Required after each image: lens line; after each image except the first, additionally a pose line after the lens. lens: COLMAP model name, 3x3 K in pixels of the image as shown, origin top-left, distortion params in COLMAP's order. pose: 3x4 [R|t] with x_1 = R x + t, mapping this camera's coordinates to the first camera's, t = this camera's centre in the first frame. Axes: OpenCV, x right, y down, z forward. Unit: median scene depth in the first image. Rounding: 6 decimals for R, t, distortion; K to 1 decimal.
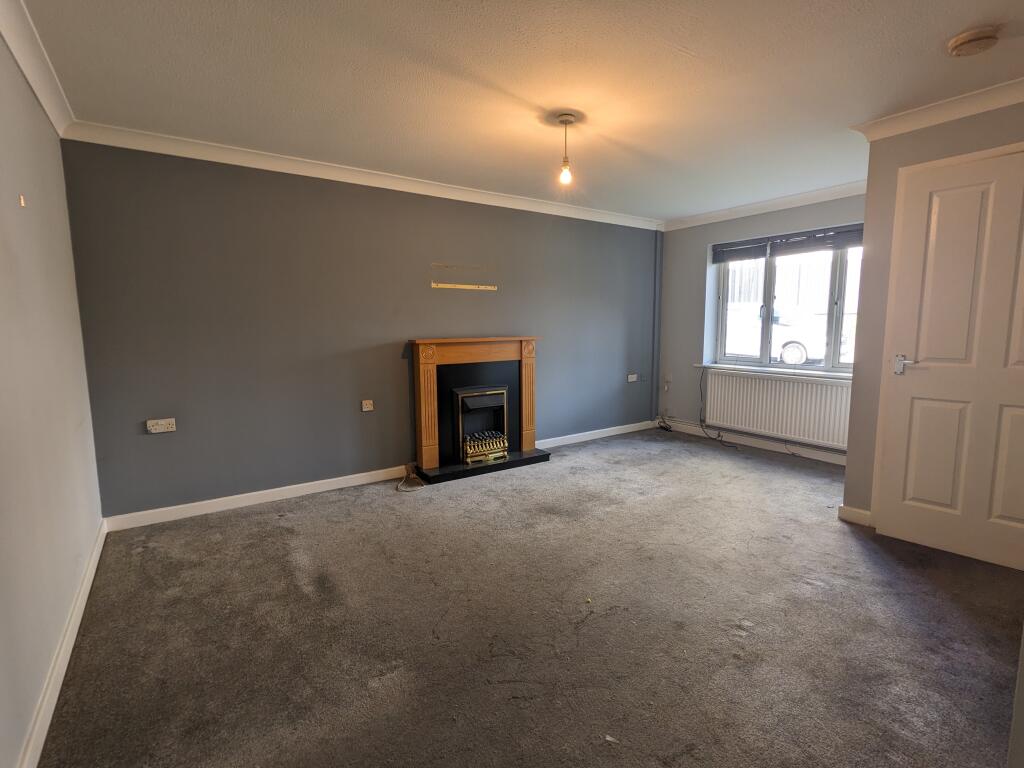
lens RADIAL K [[490.6, 0, 513.2], [0, 490.6, 381.8], [0, 0, 1]] dist [0.002705, -0.000083]
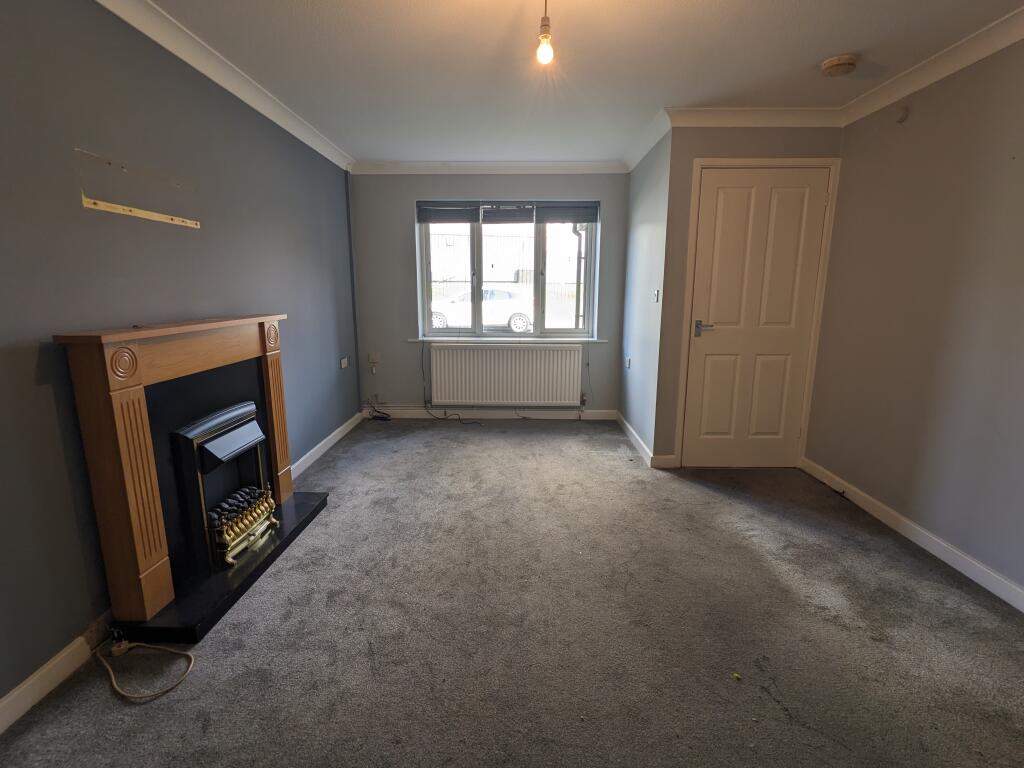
lens RADIAL K [[490.6, 0, 513.2], [0, 490.6, 381.8], [0, 0, 1]] dist [0.002705, -0.000083]
pose [[0.586095, -0.144287, 0.797291, -0.290617], [0.089864, 0.989521, 0.113015, -0.054707], [-0.805243, 0.005410, 0.592920, 0.425600]]
